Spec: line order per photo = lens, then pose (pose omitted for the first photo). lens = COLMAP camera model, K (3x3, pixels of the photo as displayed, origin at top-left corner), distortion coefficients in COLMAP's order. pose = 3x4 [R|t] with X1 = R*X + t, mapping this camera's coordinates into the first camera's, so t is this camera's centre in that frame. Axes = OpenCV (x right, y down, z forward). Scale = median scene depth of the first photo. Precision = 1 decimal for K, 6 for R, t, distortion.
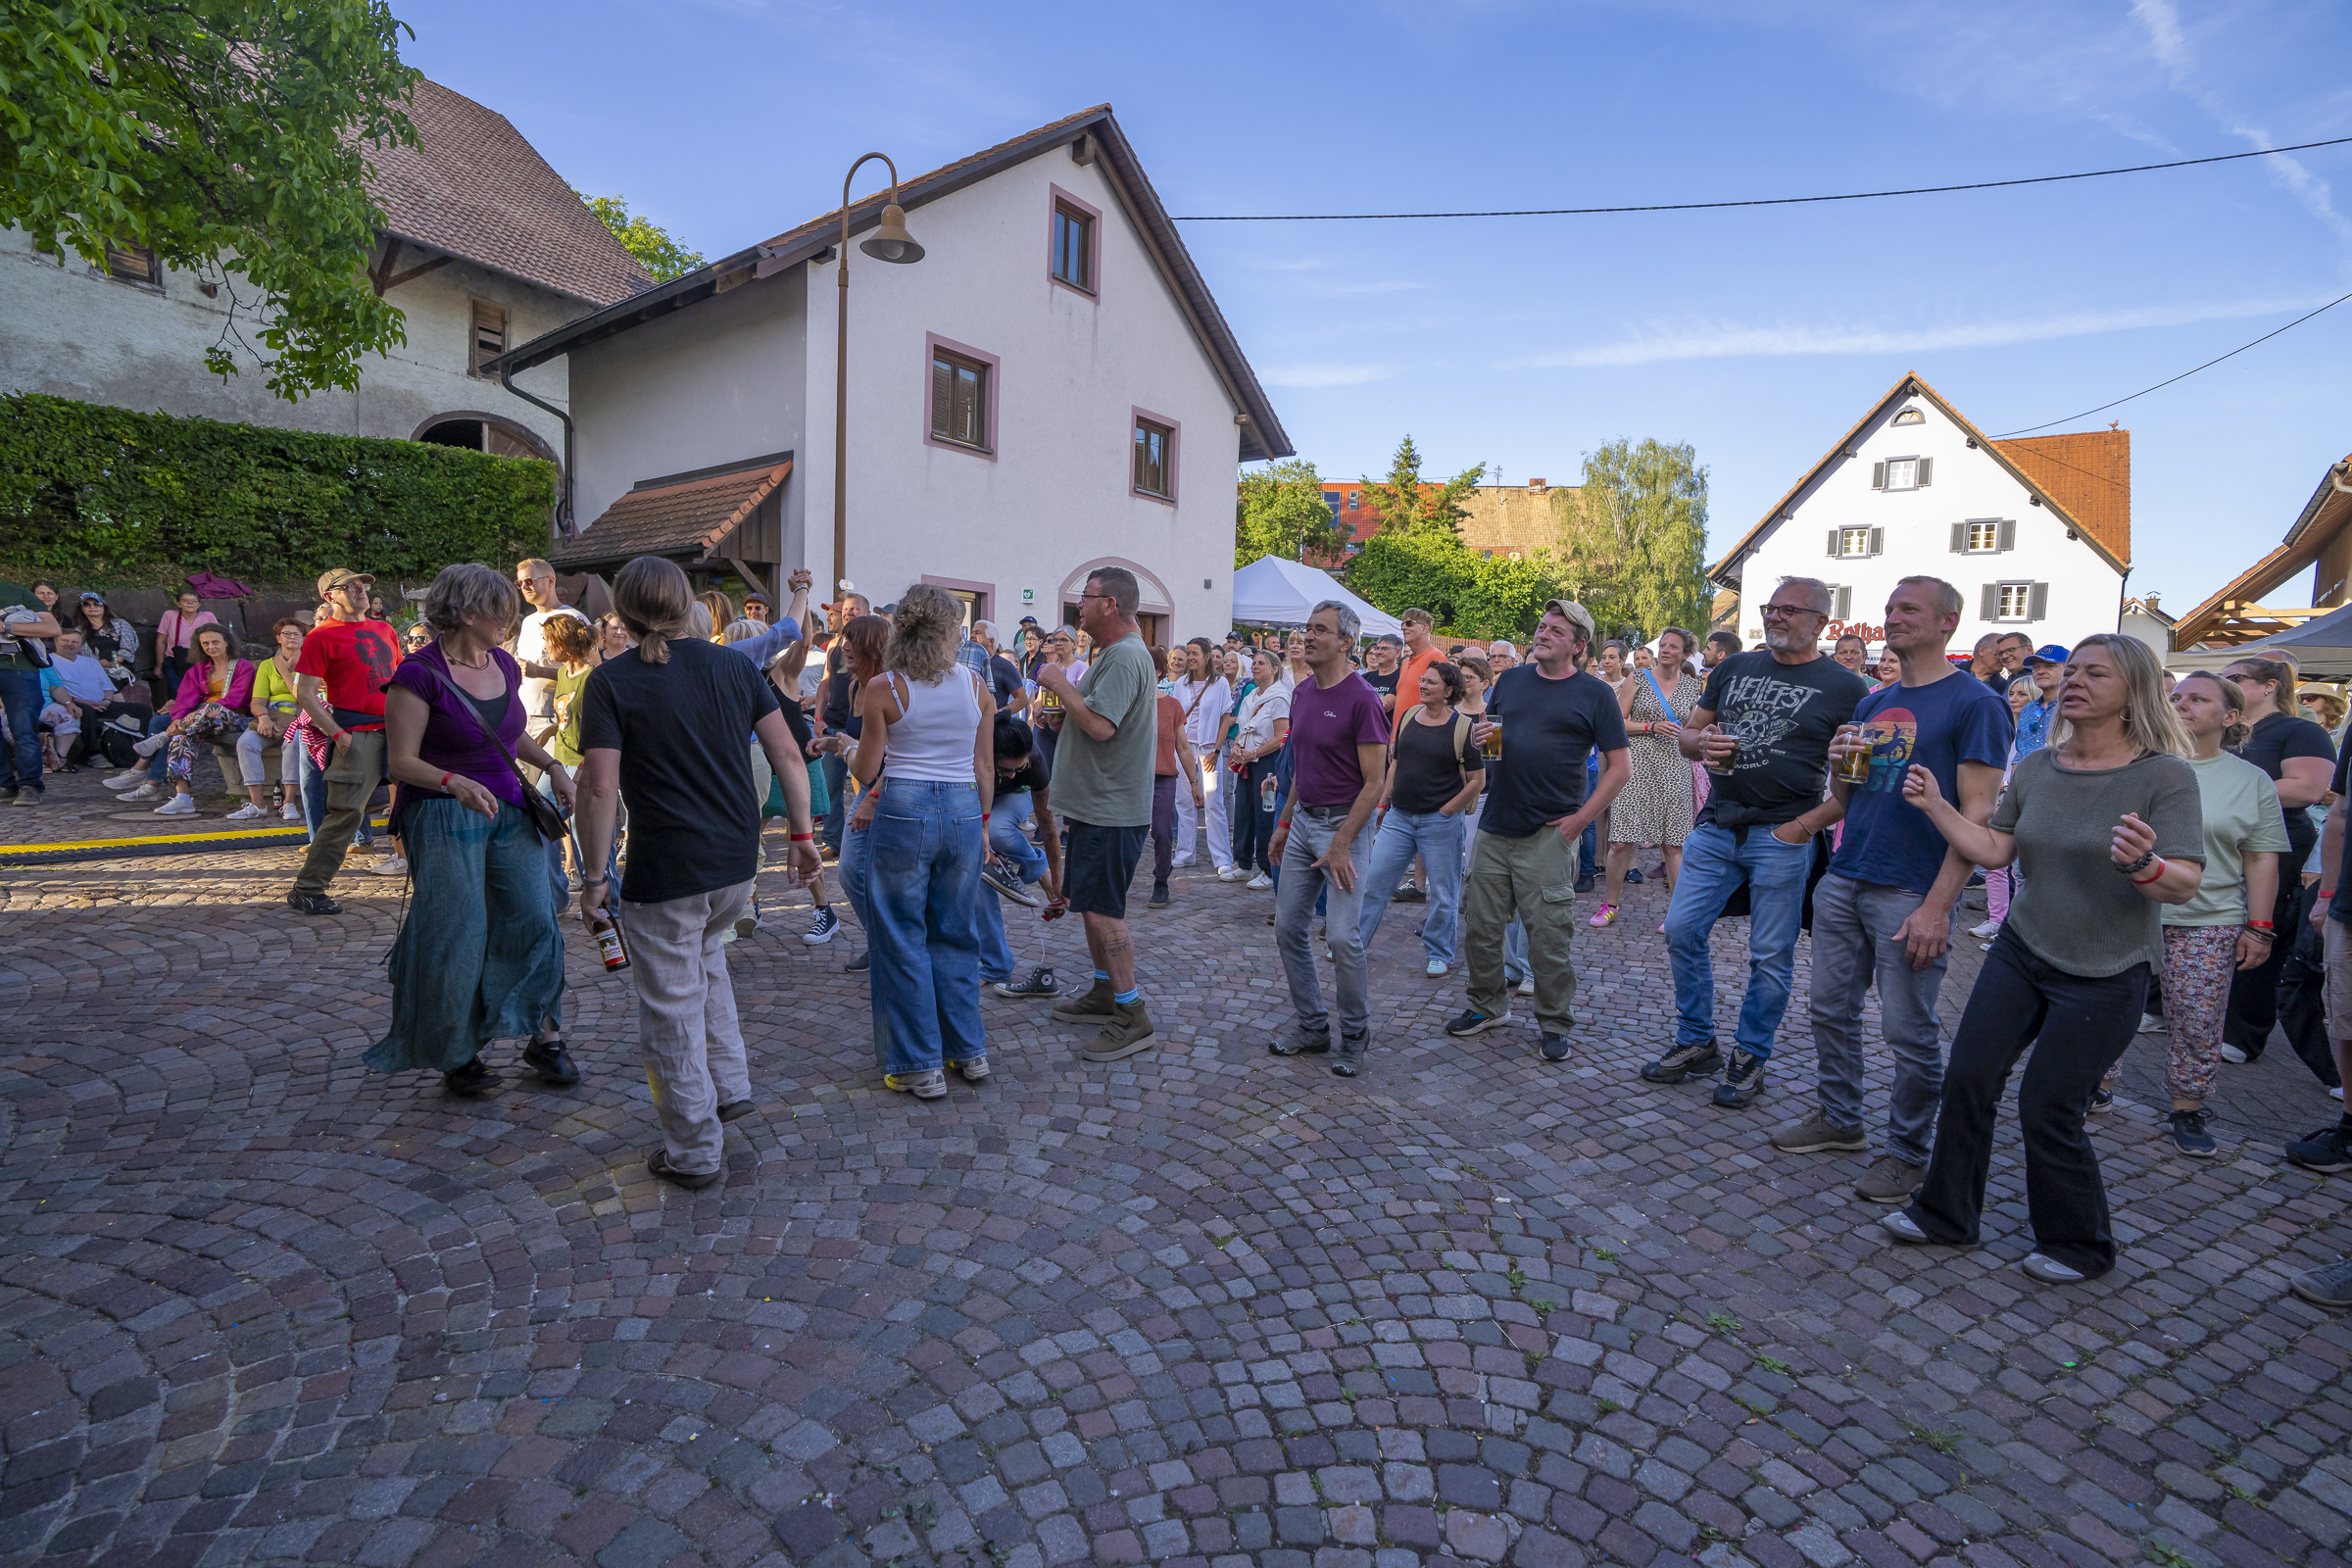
lens RADIAL K [[1093.8, 0, 1177.4], [0, 1093.8, 792.4], [0, 0, 1]] dist [-0.061509, 0.024849]
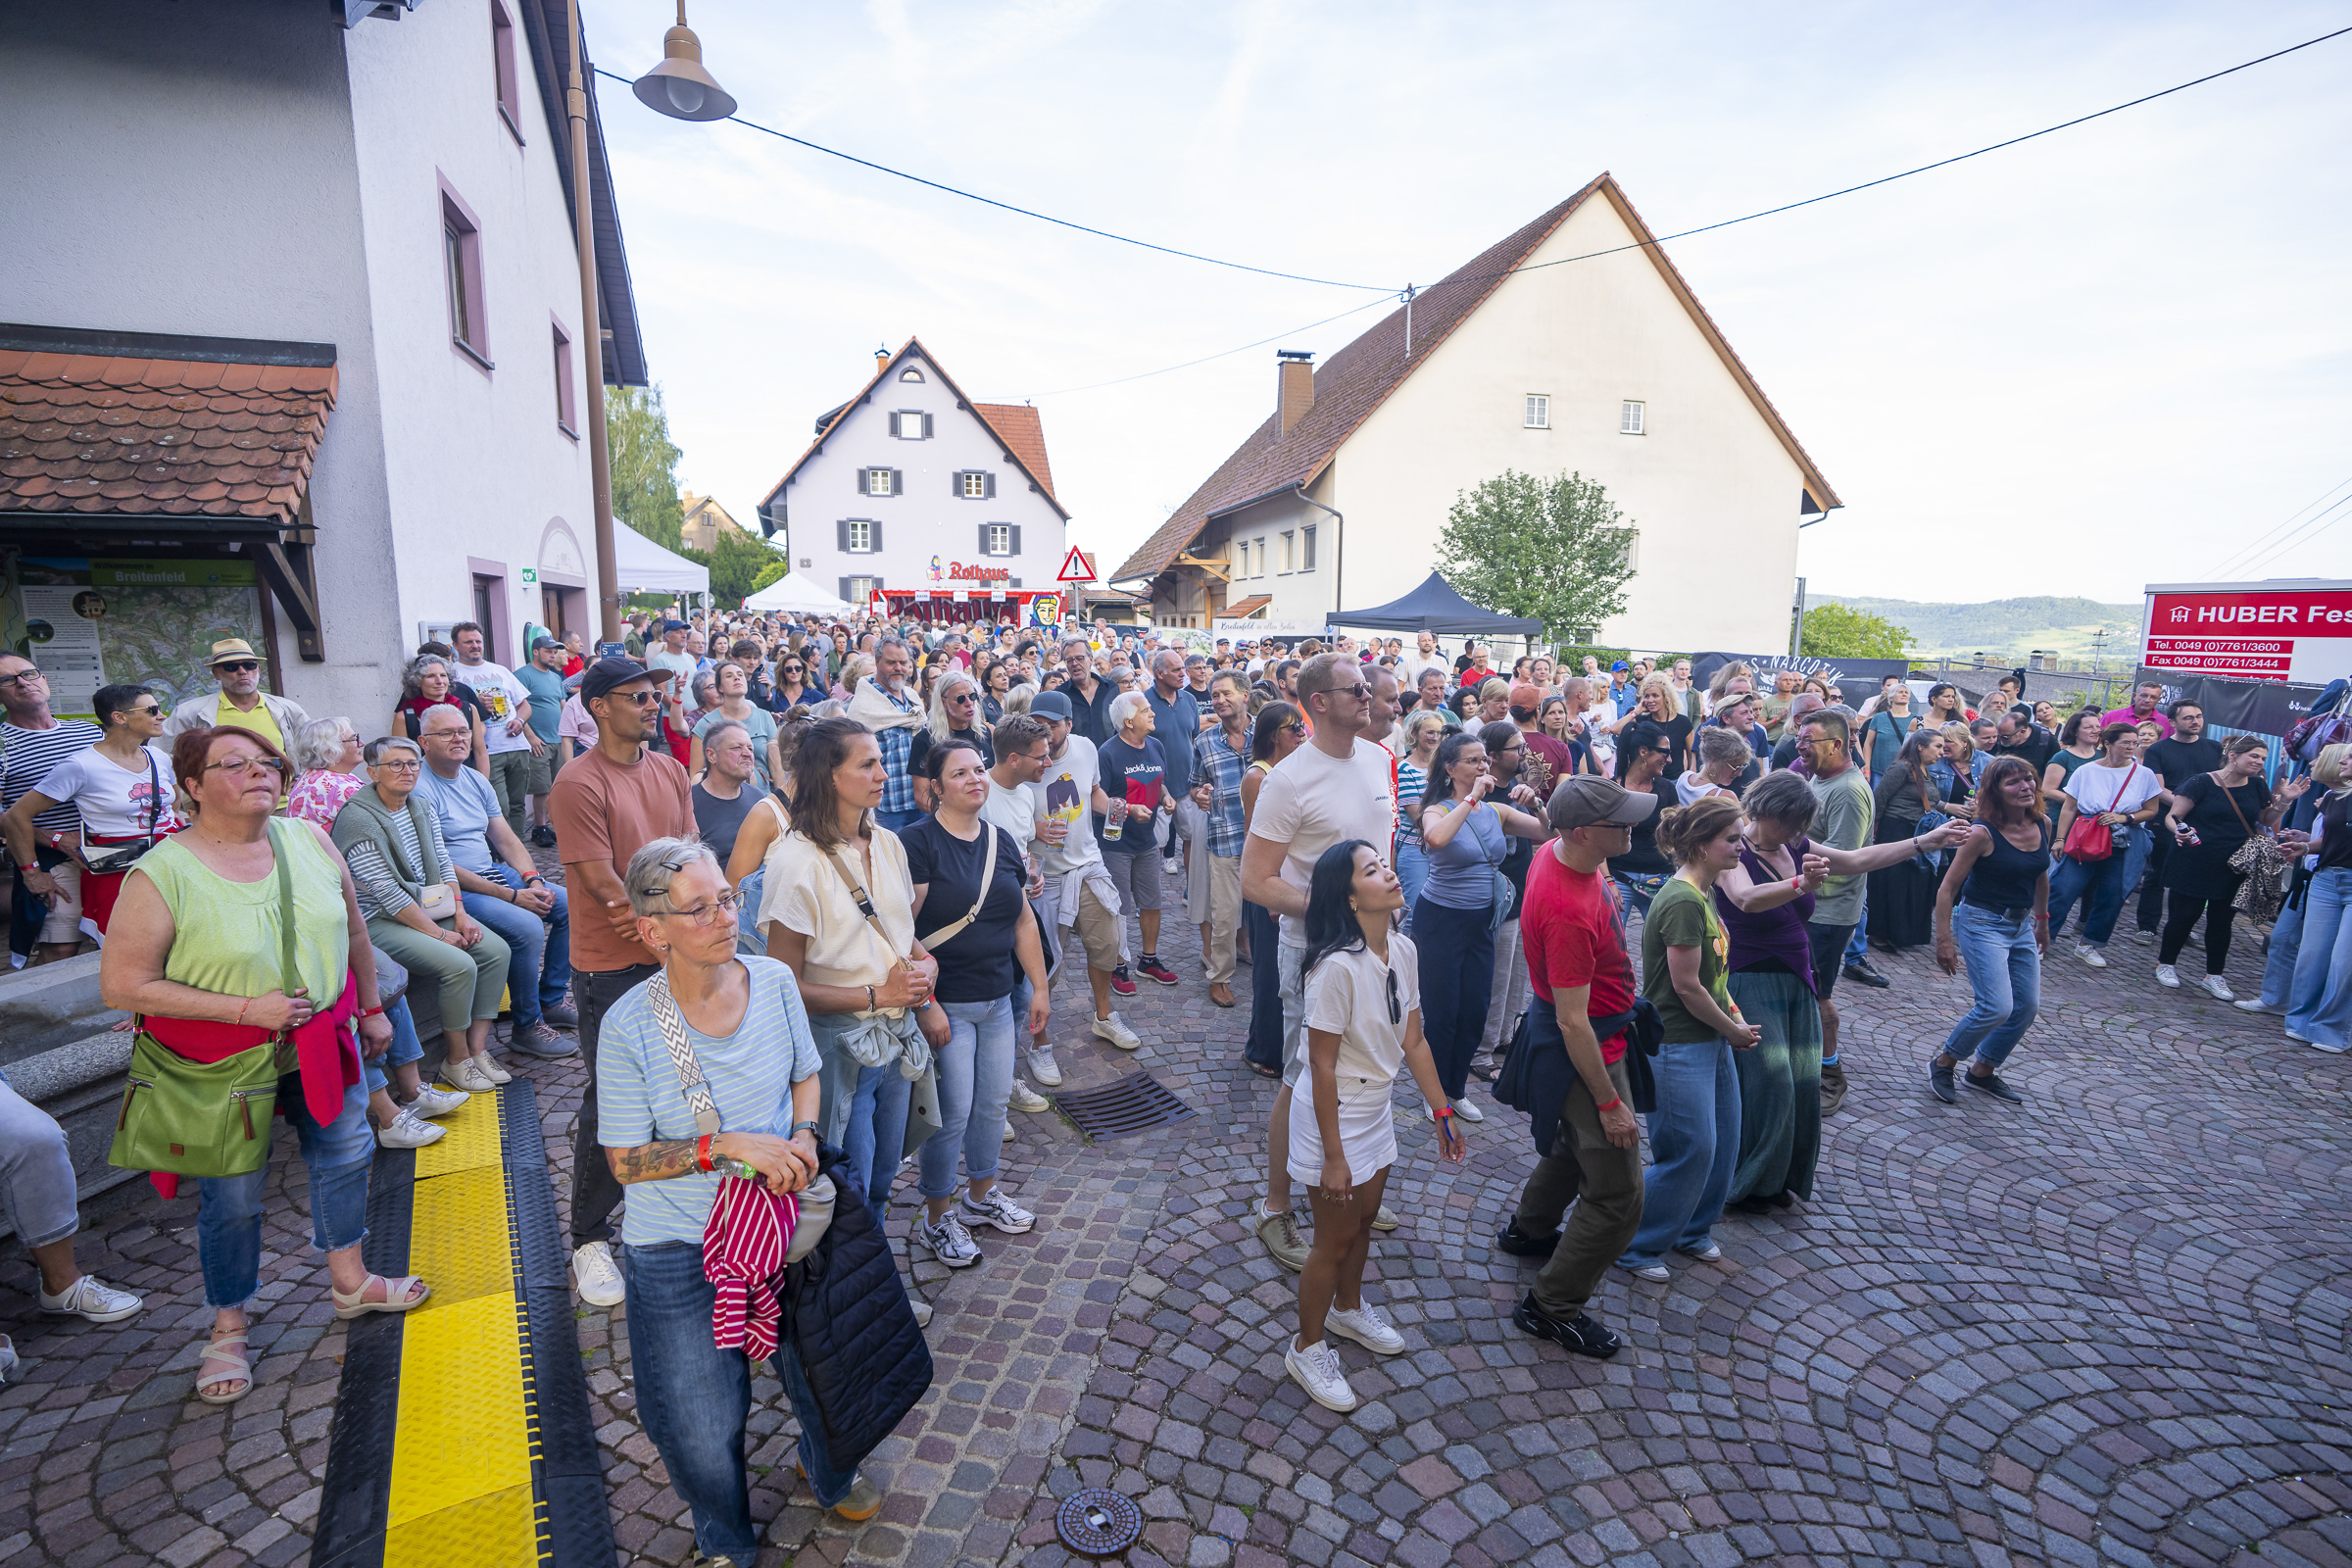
lens RADIAL K [[1093.8, 0, 1177.4], [0, 1093.8, 792.4], [0, 0, 1]] dist [-0.061509, 0.024849]
pose [[0.568972, -0.158672, 0.806904, -0.453893], [0.089917, 0.987330, 0.130748, -0.088297], [-0.817426, -0.001838, 0.576030, 0.229129]]
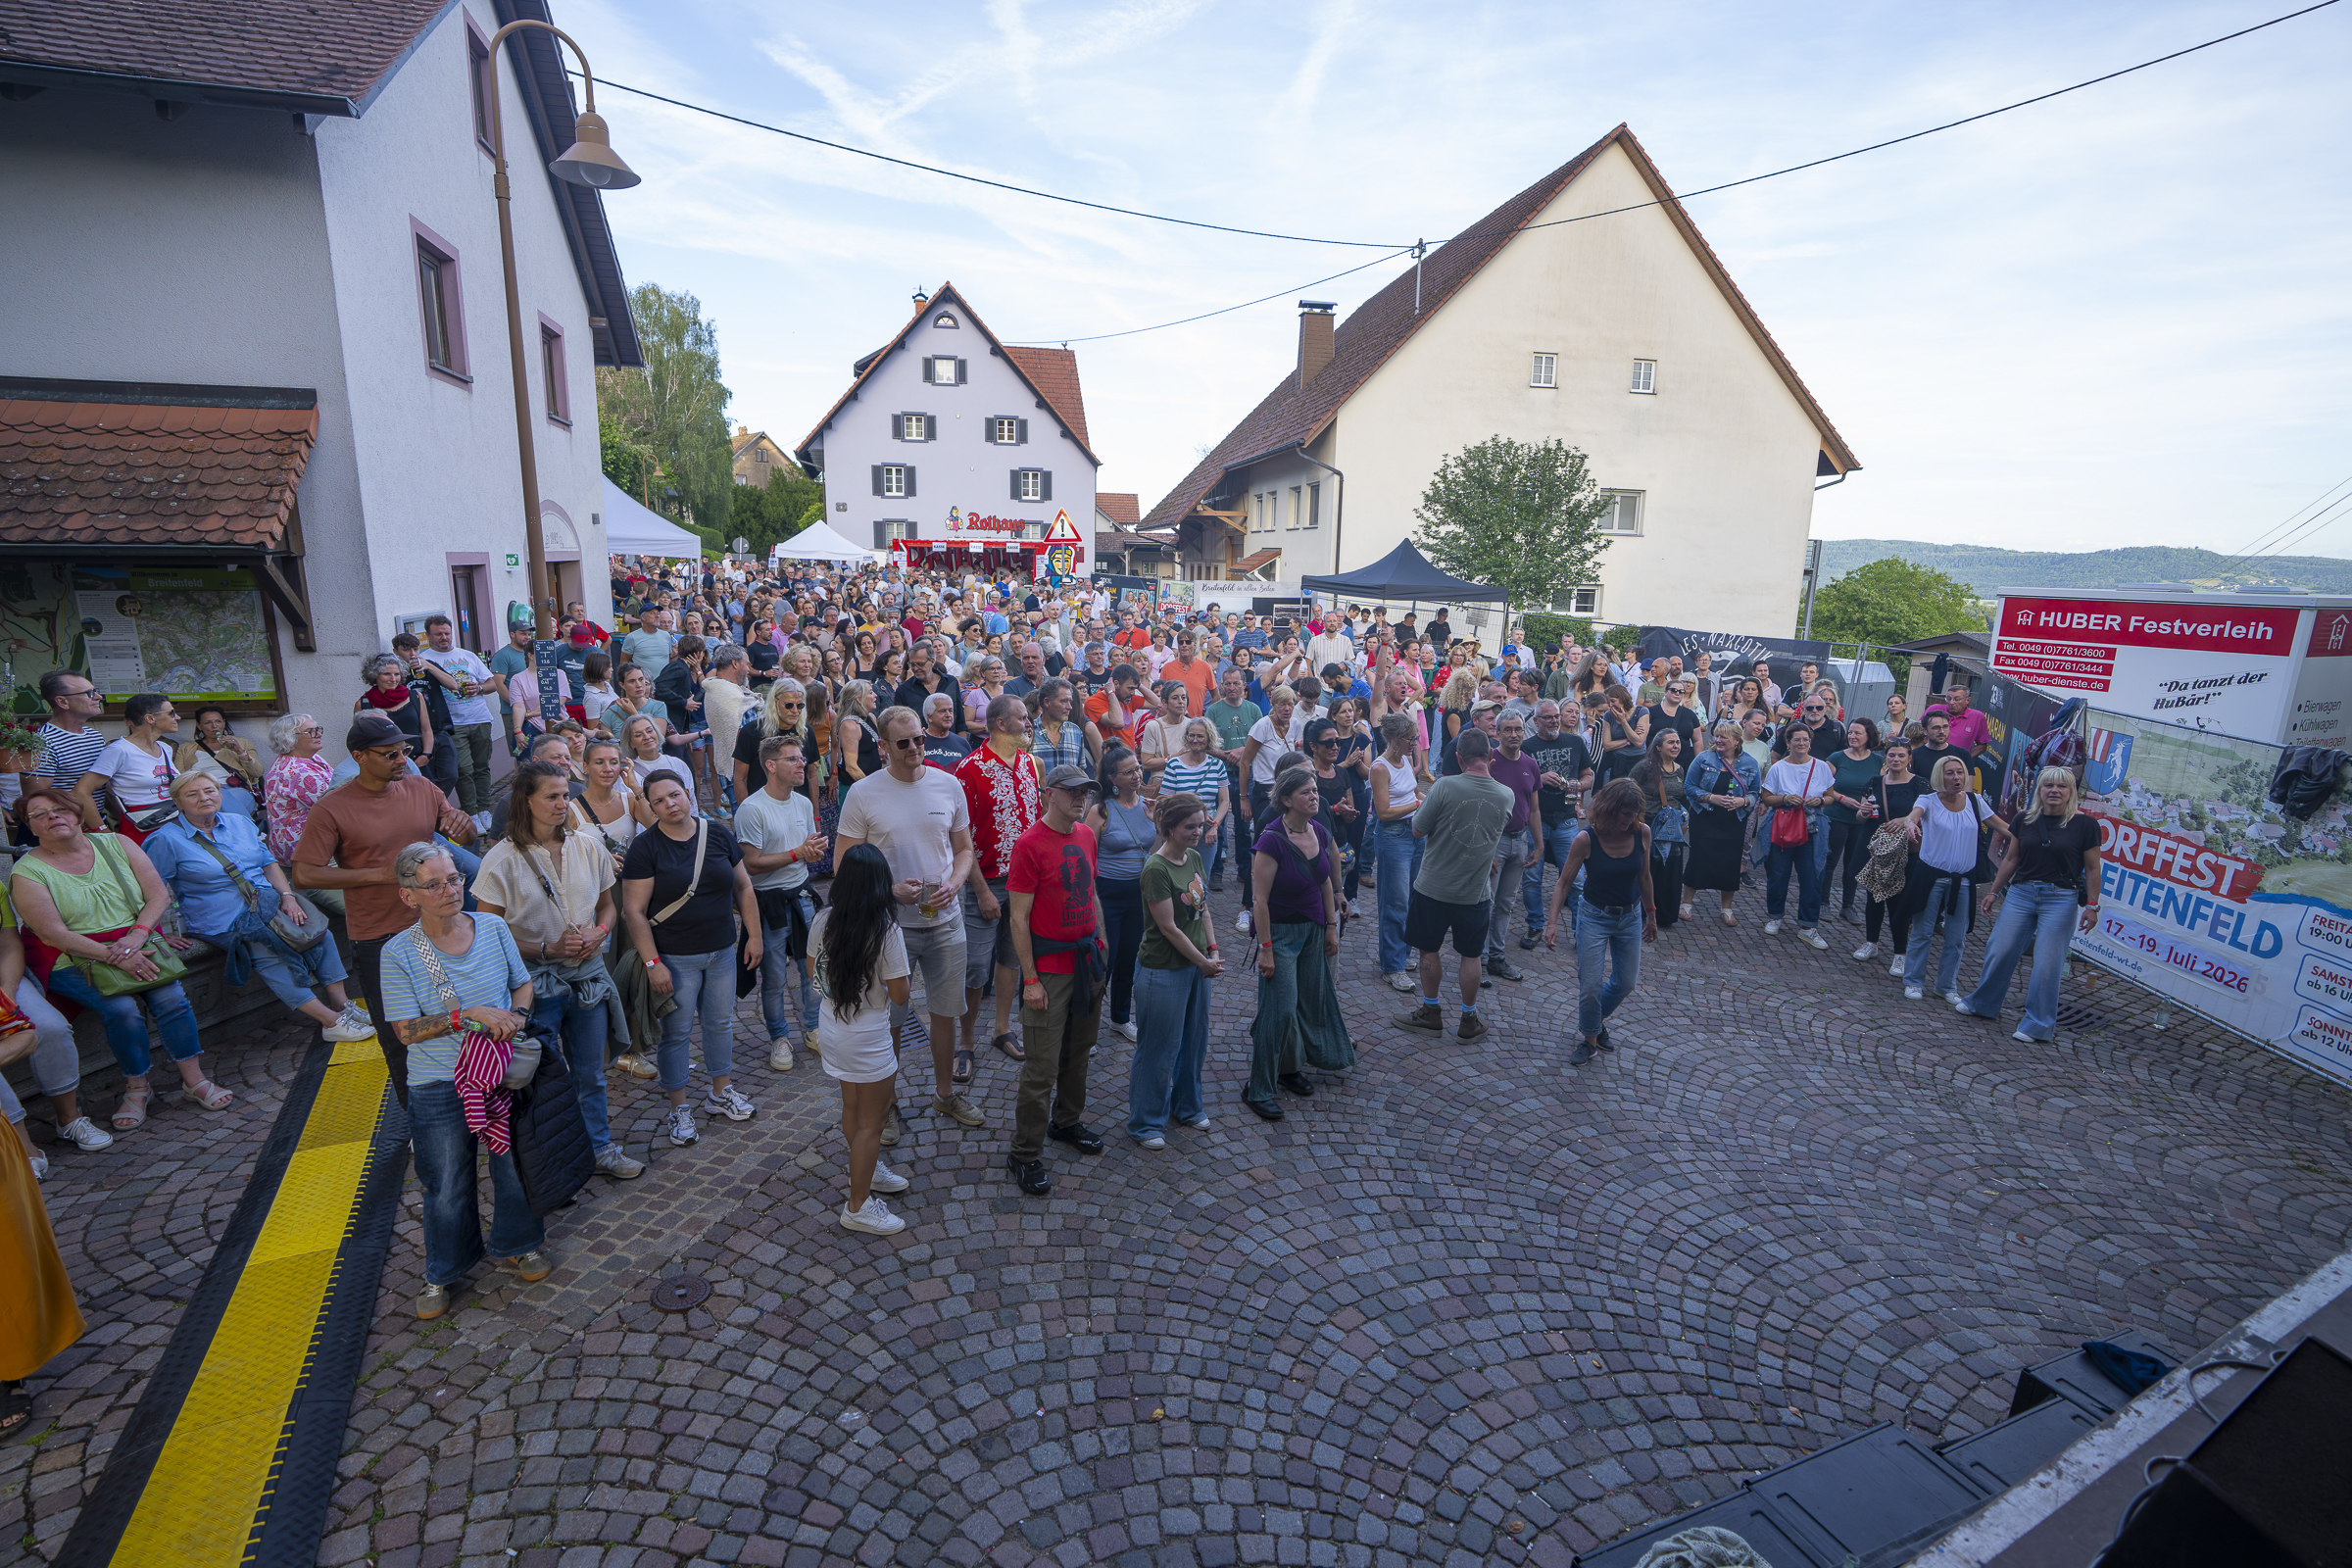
lens RADIAL K [[1095.5, 0, 1171.2], [0, 1095.5, 796.0], [0, 0, 1]] dist [-0.064112, 0.027797]
pose [[0.618756, -0.190841, 0.762050, -0.447132], [0.074689, 0.979941, 0.184763, -0.111494], [-0.782025, -0.057407, 0.620598, 0.097457]]
